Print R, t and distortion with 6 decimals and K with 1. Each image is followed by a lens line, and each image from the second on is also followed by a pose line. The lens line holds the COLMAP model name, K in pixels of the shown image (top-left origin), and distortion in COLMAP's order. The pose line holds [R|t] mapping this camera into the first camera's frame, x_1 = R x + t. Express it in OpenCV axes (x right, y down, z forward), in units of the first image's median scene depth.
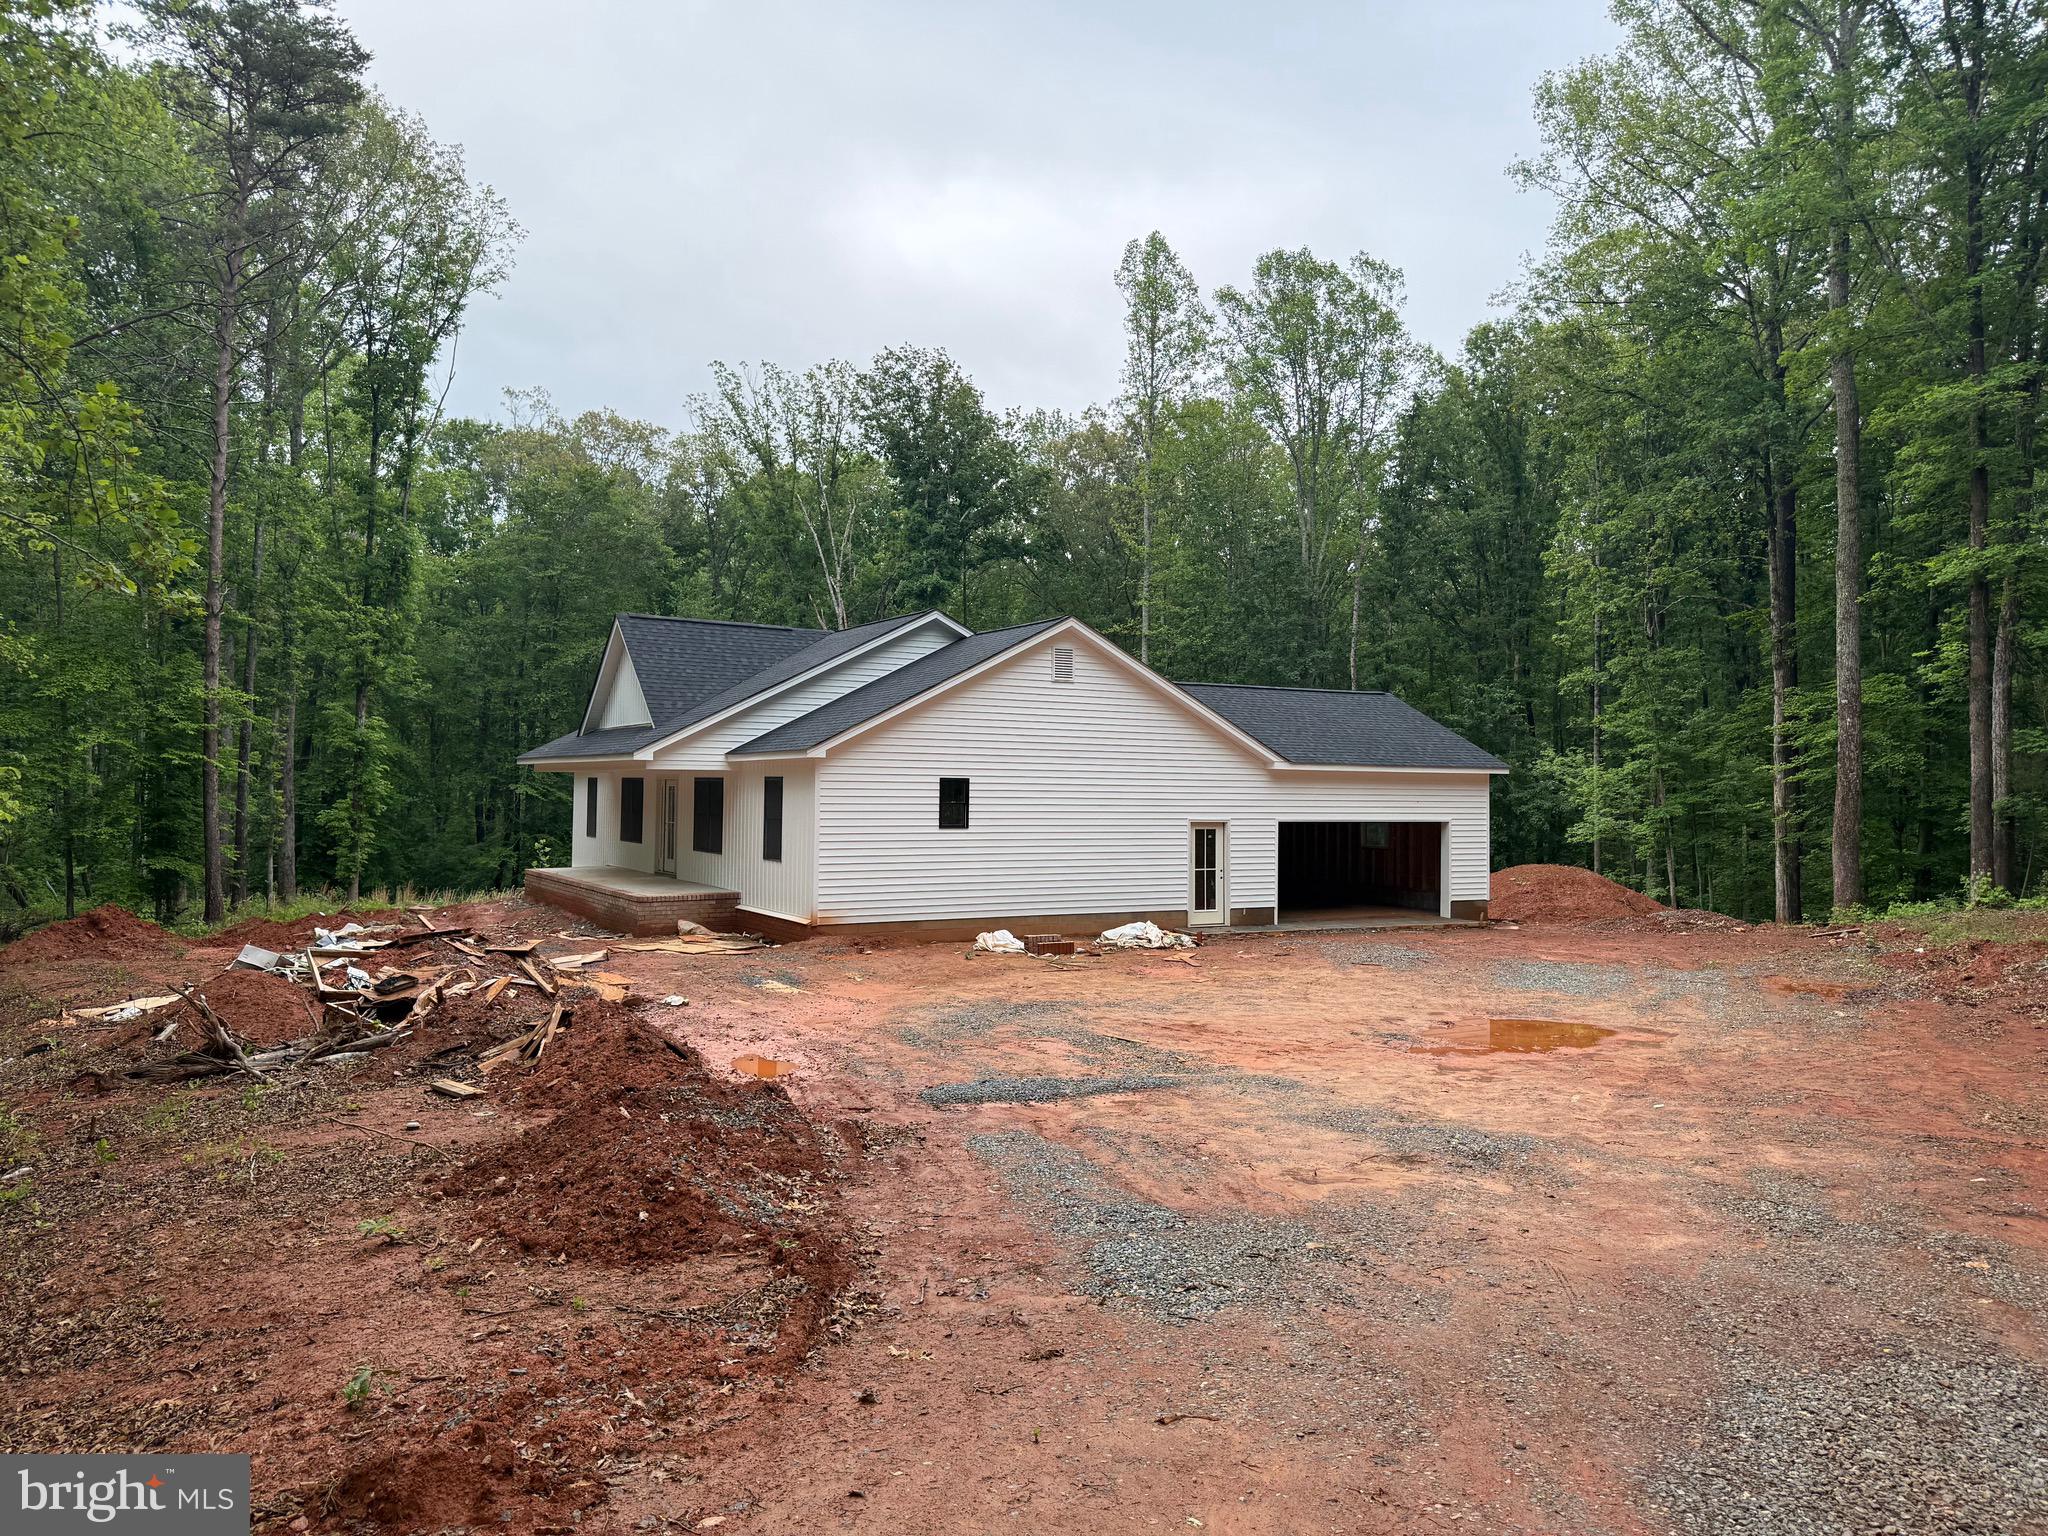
lens RADIAL K [[1440.2, 0, 1024.8], [0, 1440.2, 797.2], [0, 0, 1]] dist [0.078731, -0.002571]
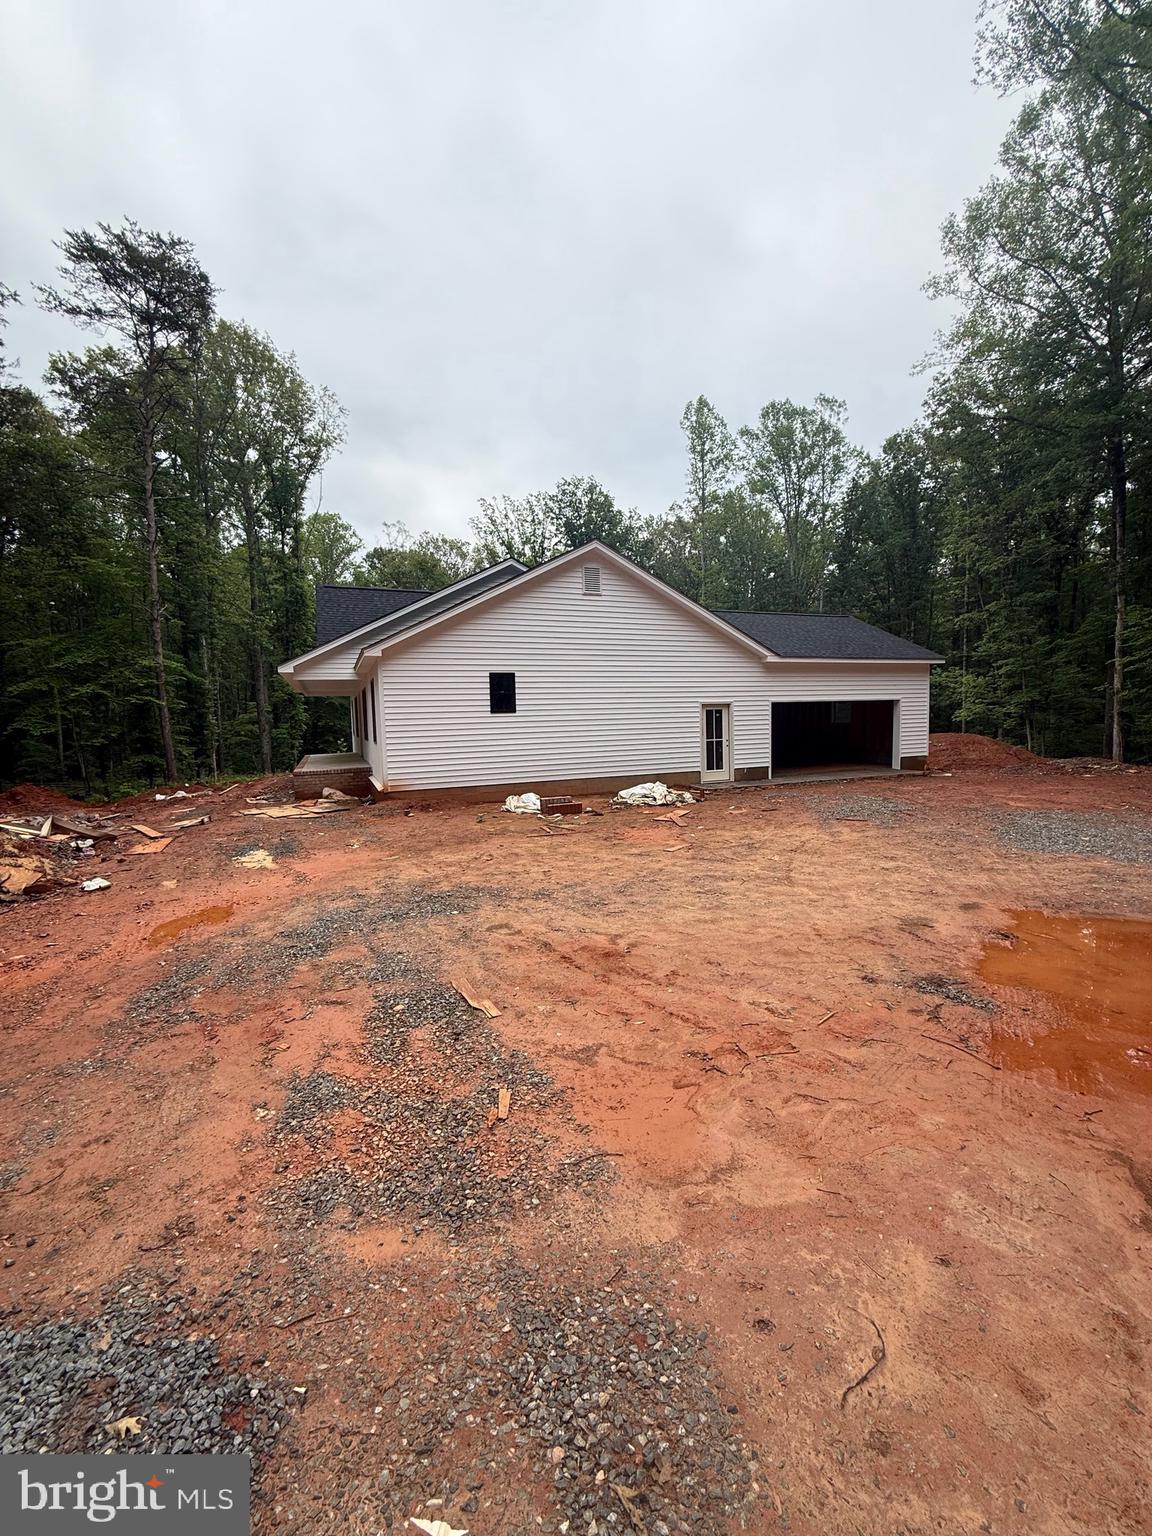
lens RADIAL K [[612.3, 0, 574.6], [0, 612.3, 761.6], [0, 0, 1]] dist [0.000505, 0.000274]
pose [[0.987113, -0.029855, -0.157214, 0.051090], [0.040042, 0.997271, 0.062032, 0.017860], [0.154933, -0.067528, 0.985614, 0.250652]]
